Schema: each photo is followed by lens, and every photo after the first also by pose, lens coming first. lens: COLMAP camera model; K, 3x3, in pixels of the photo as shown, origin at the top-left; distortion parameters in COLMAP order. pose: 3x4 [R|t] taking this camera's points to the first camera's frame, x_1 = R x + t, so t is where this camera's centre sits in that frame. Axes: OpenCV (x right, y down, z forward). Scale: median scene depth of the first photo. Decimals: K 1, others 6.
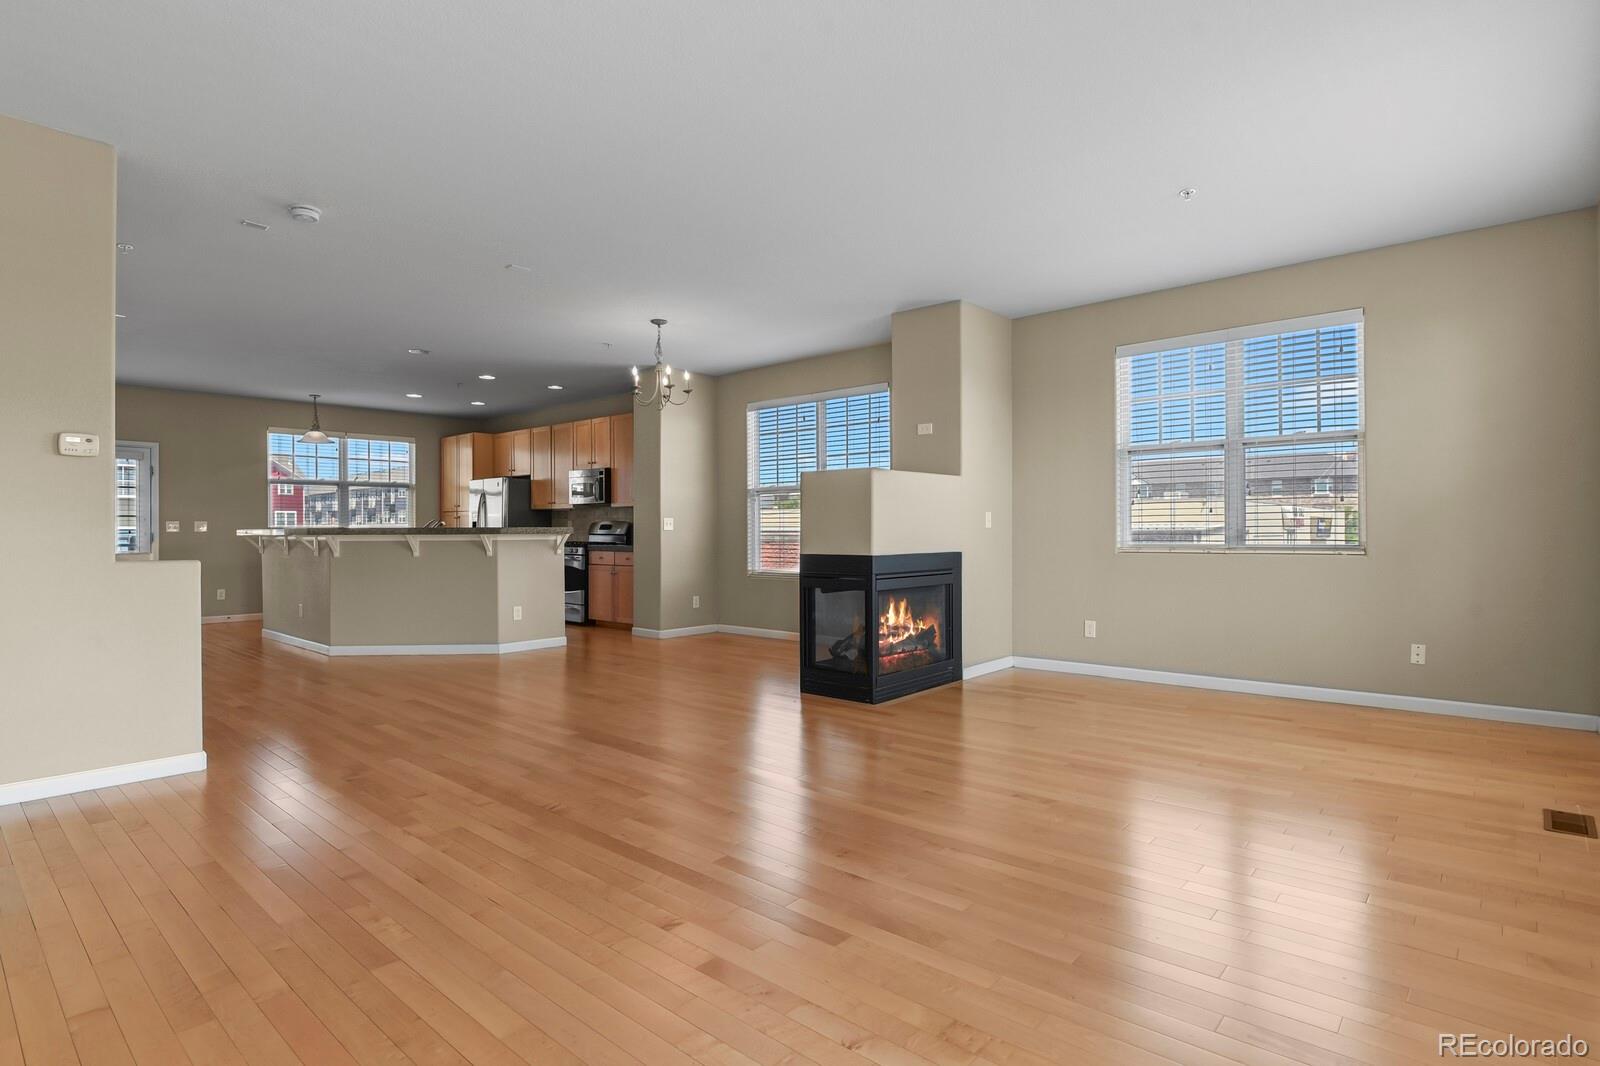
lens RADIAL K [[774.0, 0, 802.7], [0, 774.0, 523.8], [0, 0, 1]] dist [-0.001319, -0.007884]
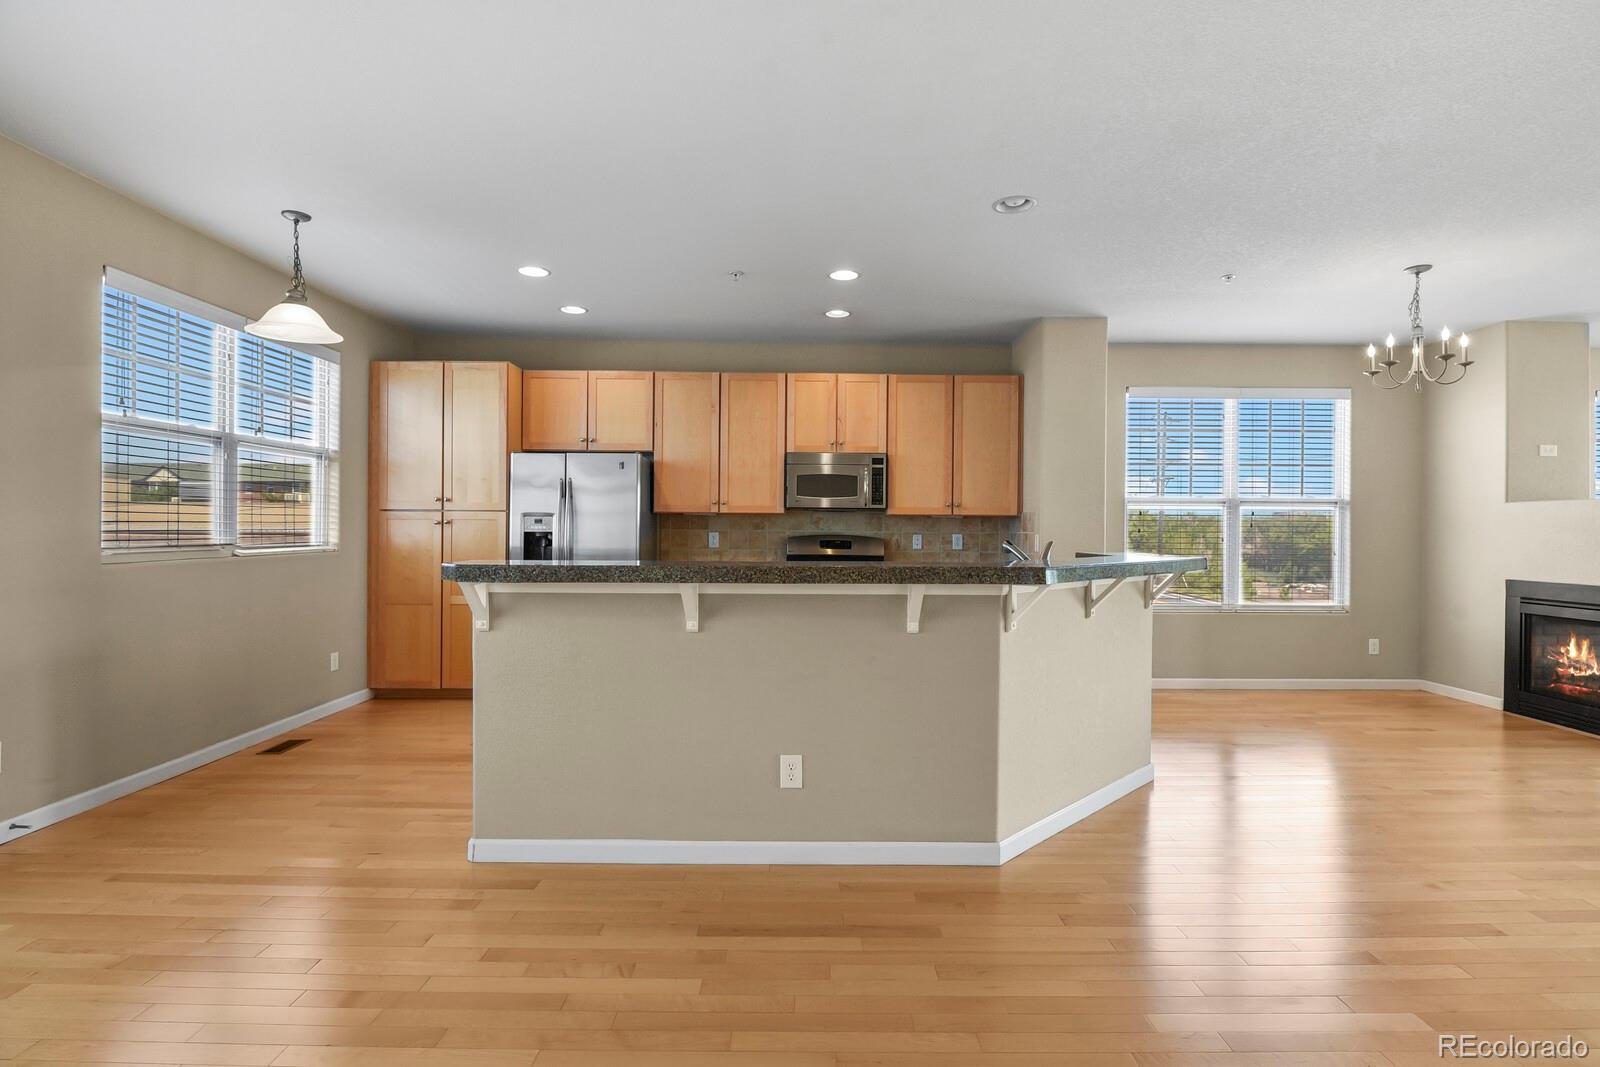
lens RADIAL K [[774.0, 0, 810.4], [0, 774.0, 544.5], [0, 0, 1]] dist [-0.001319, -0.007884]
pose [[0.753893, -0.003077, 0.656990, -0.812347], [-0.016459, 0.999587, 0.023568, -0.012455], [-0.656791, -0.028581, 0.753531, 0.620583]]
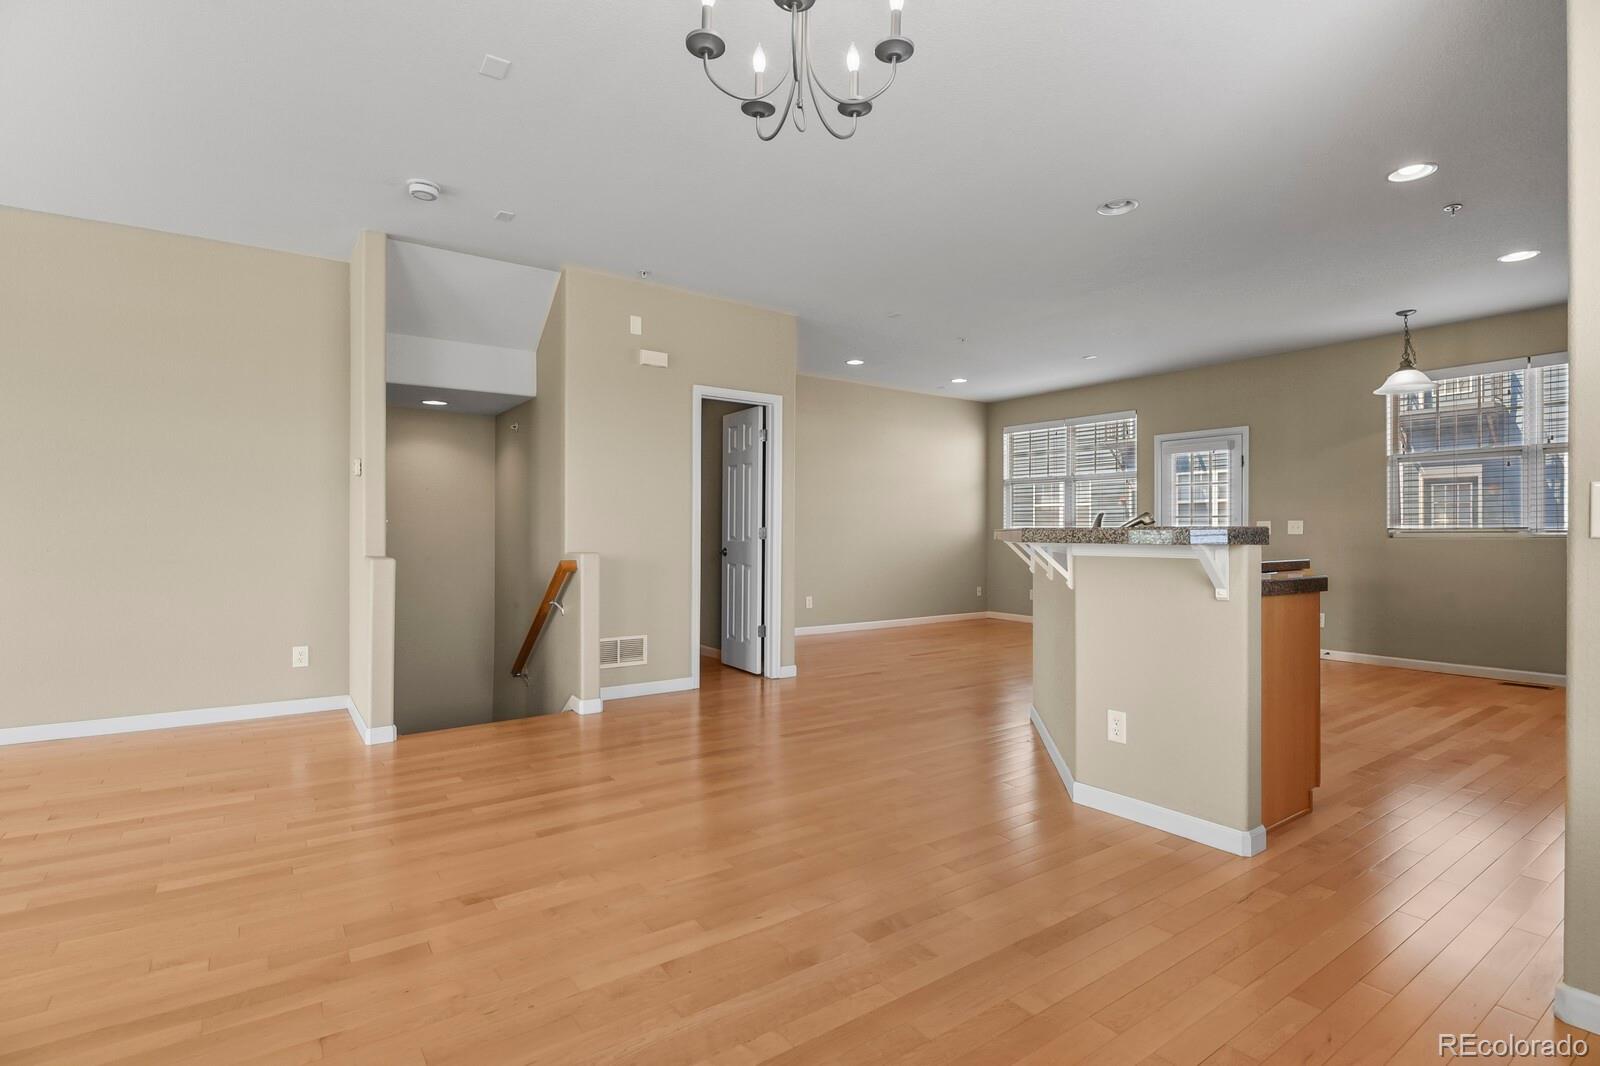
lens RADIAL K [[774.0, 0, 800.9], [0, 774.0, 527.5], [0, 0, 1]] dist [-0.001319, -0.007884]
pose [[-0.231037, -0.003605, -0.972938, 0.083443], [0.010074, 0.999931, -0.006097, 0.004243], [0.972893, -0.011210, -0.230985, 0.795600]]
